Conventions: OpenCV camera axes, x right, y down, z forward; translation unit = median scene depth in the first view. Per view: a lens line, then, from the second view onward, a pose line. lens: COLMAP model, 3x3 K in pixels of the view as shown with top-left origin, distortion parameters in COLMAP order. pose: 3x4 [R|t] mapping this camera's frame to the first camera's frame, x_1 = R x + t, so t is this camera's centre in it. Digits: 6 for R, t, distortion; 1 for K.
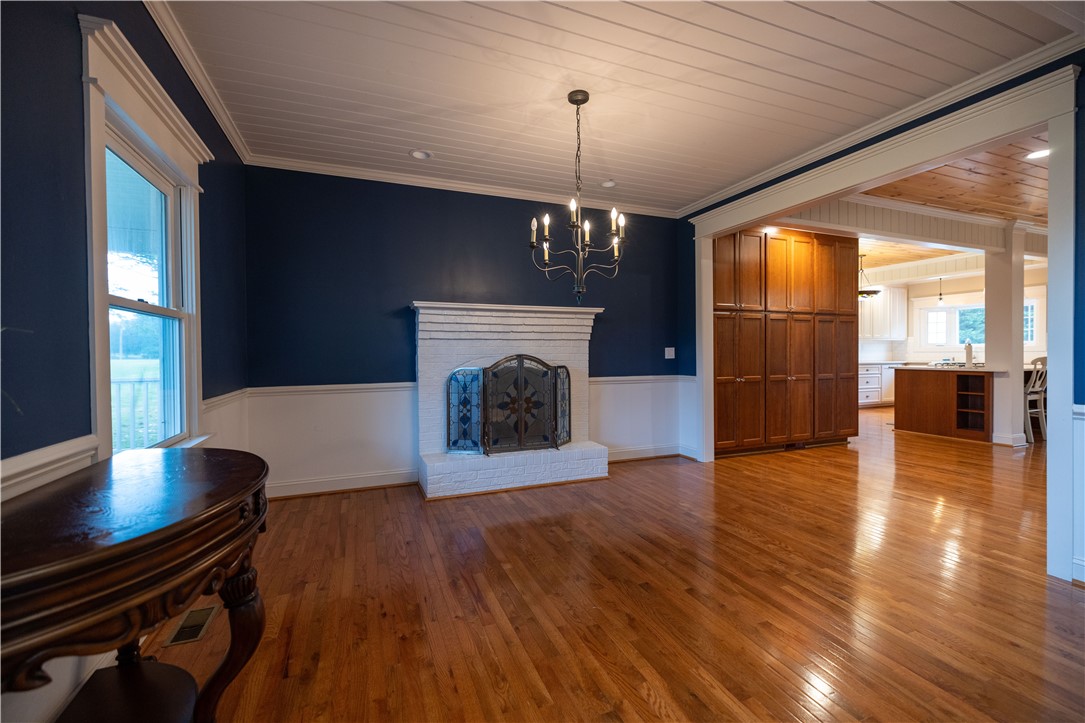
lens RADIAL K [[451.0, 0, 539.2], [0, 451.0, 359.5], [0, 0, 1]] dist [-0.001097, -0.000184]
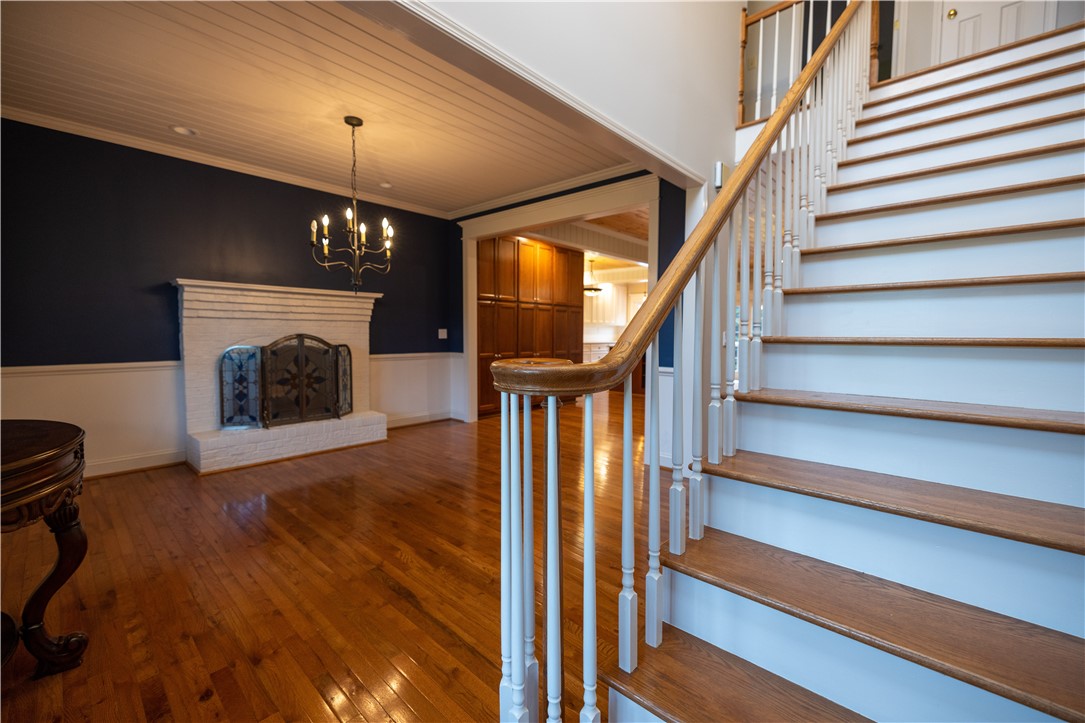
lens RADIAL K [[451.0, 0, 542.3], [0, 451.0, 358.3], [0, 0, 1]] dist [-0.001097, -0.000184]
pose [[0.897394, -0.012046, 0.441066, 0.000457], [-0.007874, 0.999031, 0.043304, -0.004527], [-0.441160, -0.042334, 0.896429, -0.235244]]
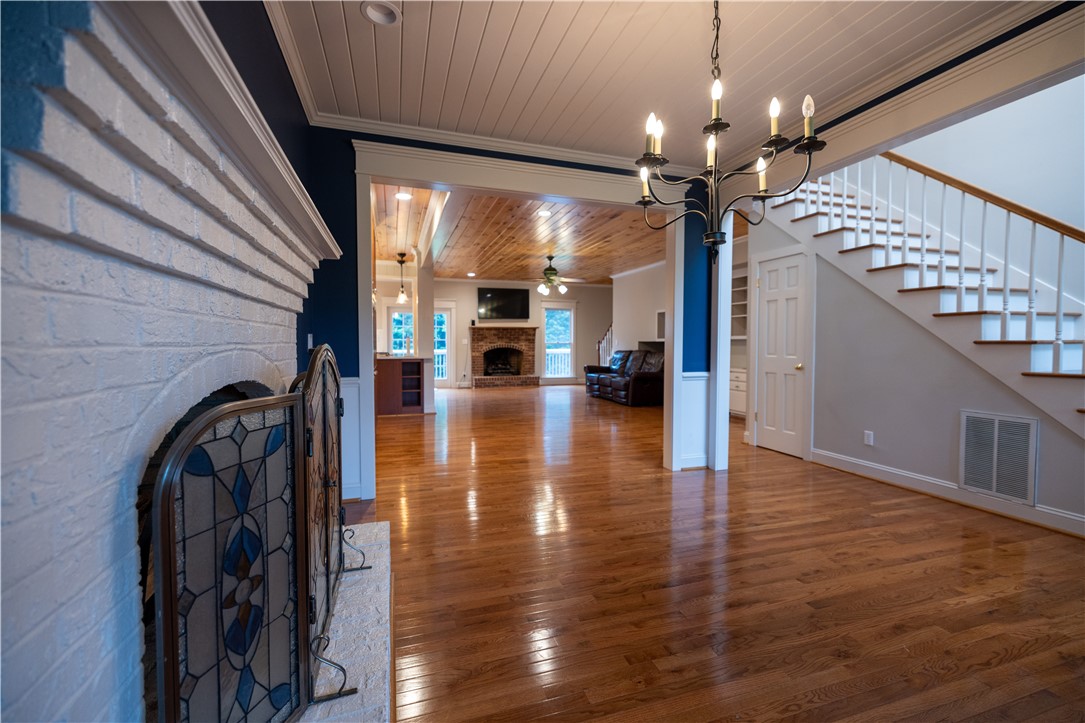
lens RADIAL K [[451.0, 0, 539.3], [0, 451.0, 359.4], [0, 0, 1]] dist [-0.001097, -0.000184]
pose [[0.066576, -0.030351, 0.997320, -0.389832], [0.012092, 0.999488, 0.029610, -0.007944], [-0.997708, 0.010088, 0.066909, 0.859878]]
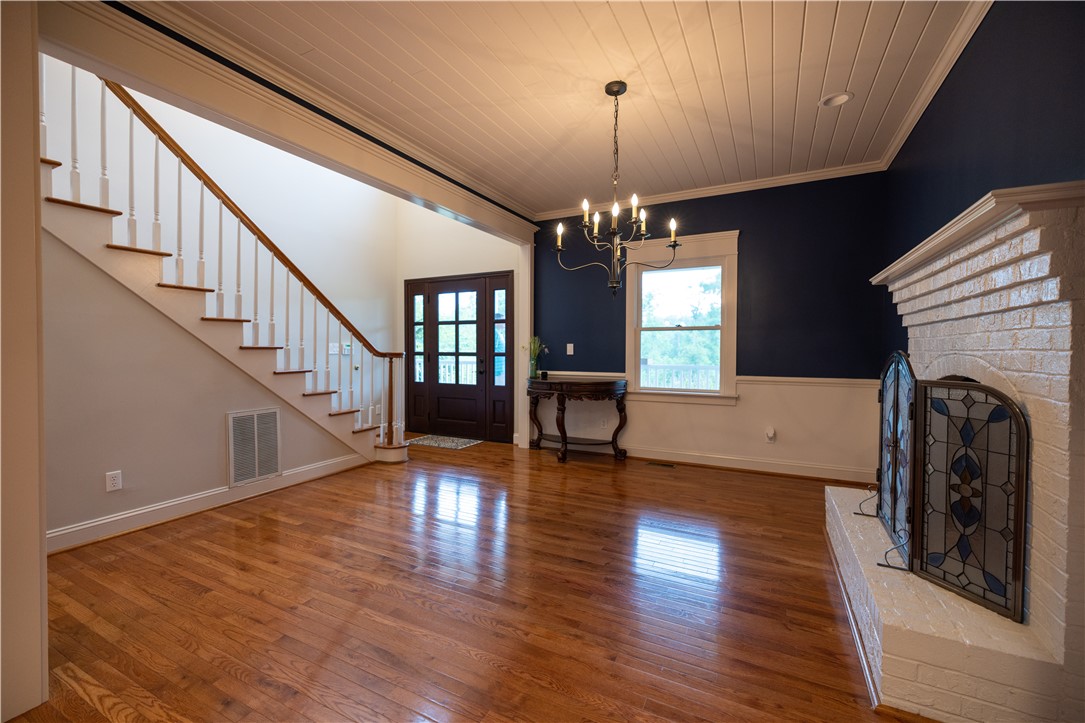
lens RADIAL K [[451.0, 0, 539.2], [0, 451.0, 356.9], [0, 0, 1]] dist [-0.001097, -0.000184]
pose [[-0.760458, 0.016726, -0.649171, 0.601765], [-0.005734, 0.999456, 0.032468, -0.018374], [0.649361, 0.028413, -0.759949, 1.177288]]
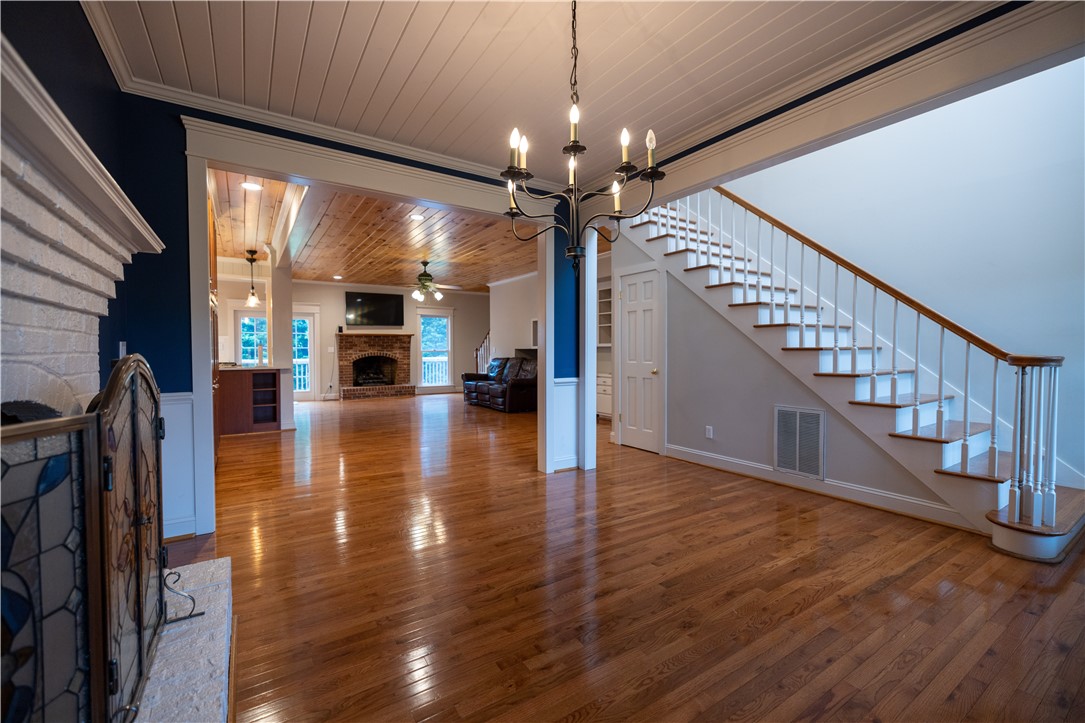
lens RADIAL K [[451.0, 0, 539.5], [0, 451.0, 361.6], [0, 0, 1]] dist [-0.001097, -0.000184]
pose [[-0.198971, -0.018021, 0.979840, -0.390457], [0.017461, 0.999607, 0.021930, -0.008329], [-0.979850, 0.021473, -0.198578, 0.849688]]
